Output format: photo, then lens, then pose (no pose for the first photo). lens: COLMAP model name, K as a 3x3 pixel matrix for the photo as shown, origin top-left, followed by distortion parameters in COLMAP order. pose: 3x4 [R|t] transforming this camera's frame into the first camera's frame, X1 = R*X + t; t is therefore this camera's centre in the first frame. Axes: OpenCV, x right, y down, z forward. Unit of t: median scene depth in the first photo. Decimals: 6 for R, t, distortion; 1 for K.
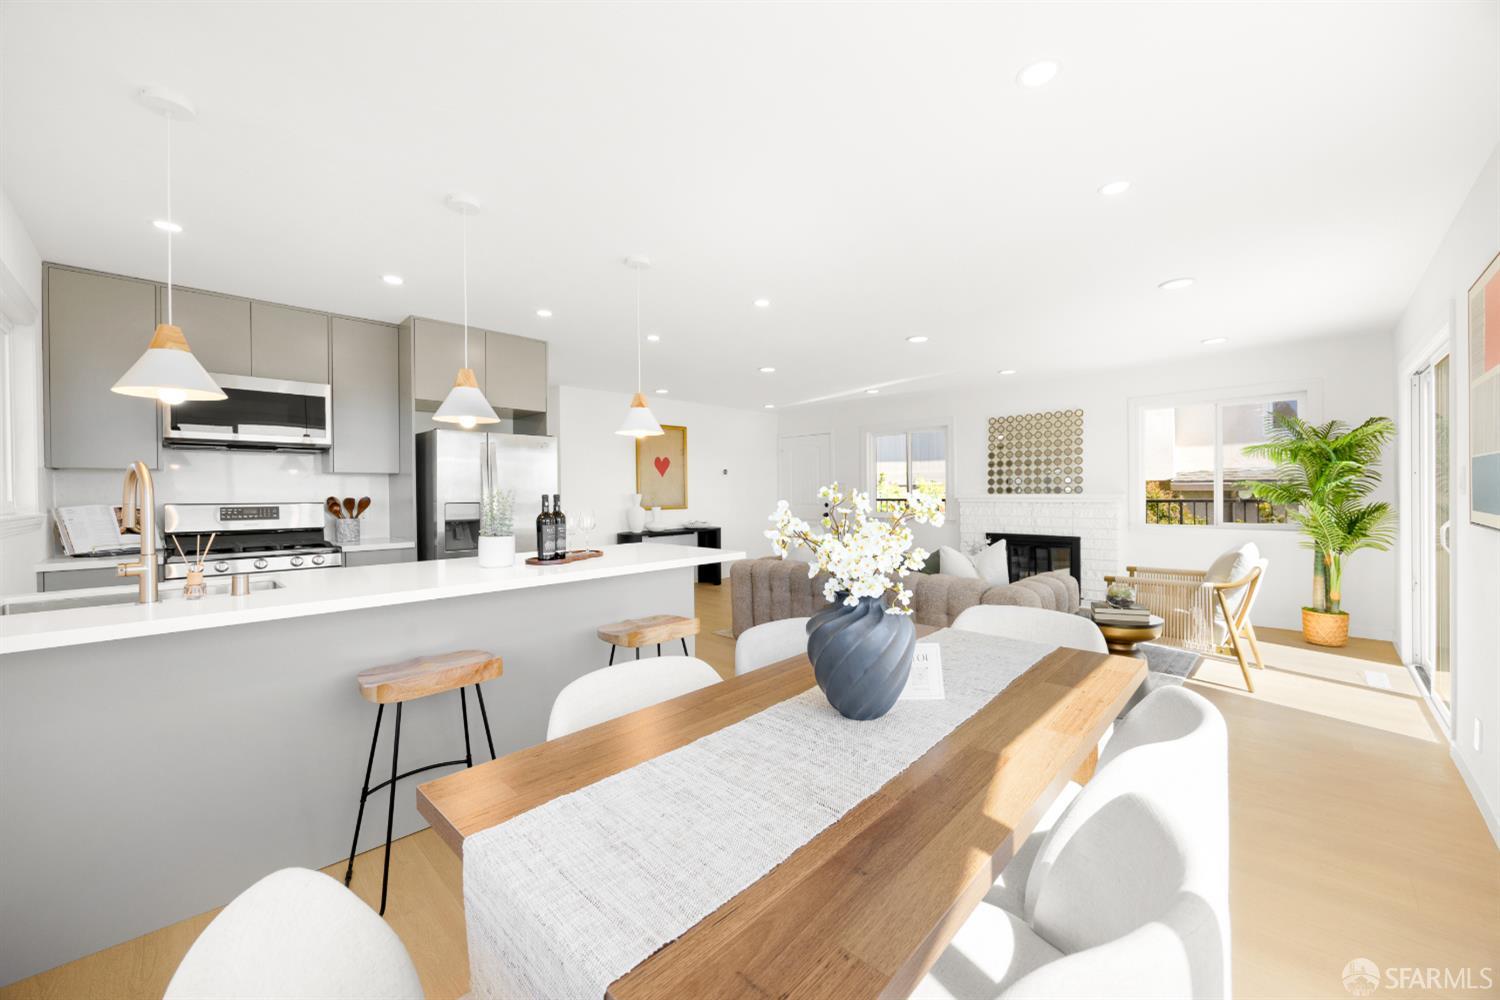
lens RADIAL K [[564.6, 0, 735.5], [0, 564.6, 494.8], [0, 0, 1]] dist [-0.005543, 0.000685]
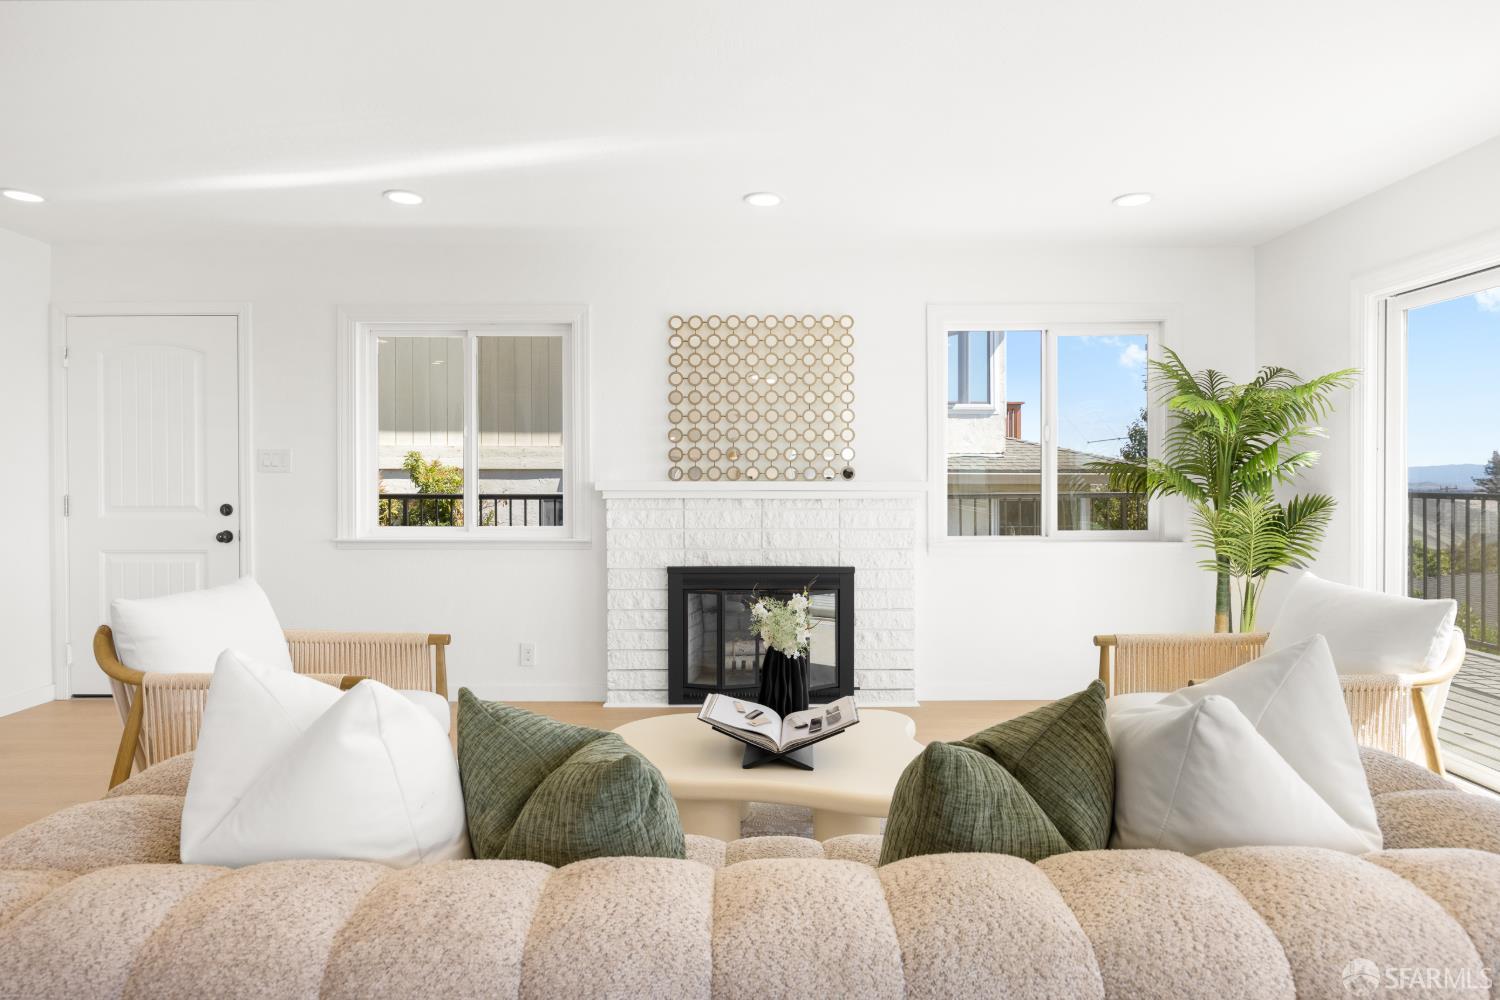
lens RADIAL K [[817.4, 0, 745.0], [0, 817.4, 496.1], [0, 0, 1]] dist [0.000900, 0.000096]
pose [[0.692847, -0.001045, 0.721084, 0.025488], [-0.001606, 0.999994, 0.002993, 0.013509], [-0.721083, -0.003231, 0.692841, 0.808269]]
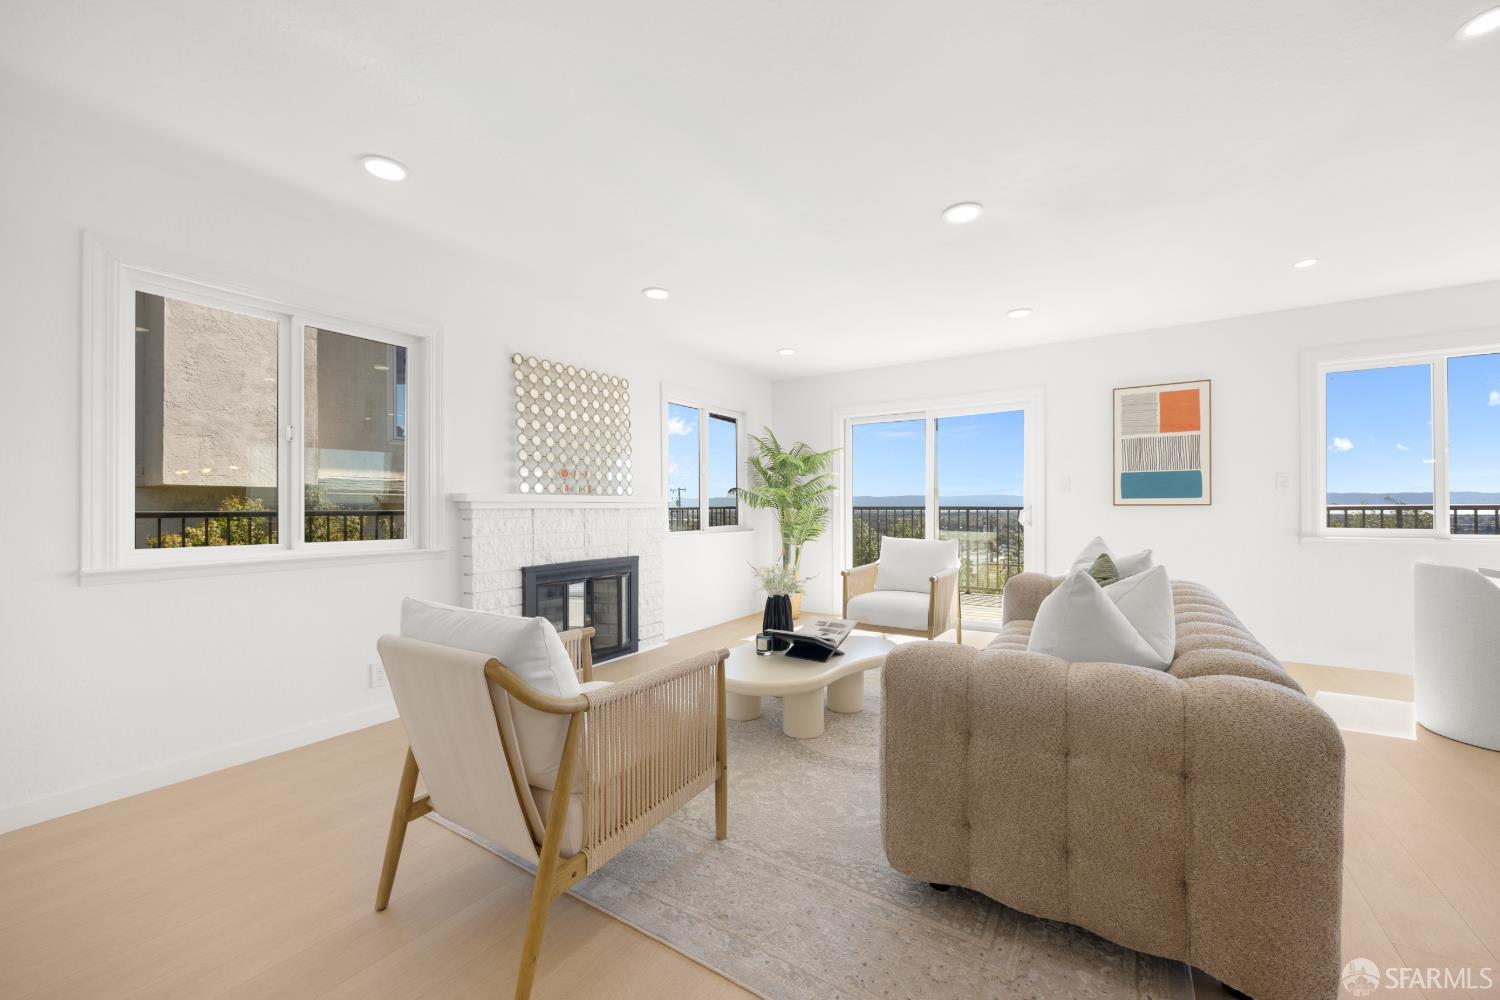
lens RADIAL K [[564.6, 0, 728.1], [0, 564.6, 501.1], [0, 0, 1]] dist [-0.005543, 0.000685]
pose [[-0.190888, 0.015657, 0.981487, -0.176143], [0.006488, 0.999871, -0.014689, 0.022820], [-0.981590, 0.003564, -0.190965, 1.468279]]
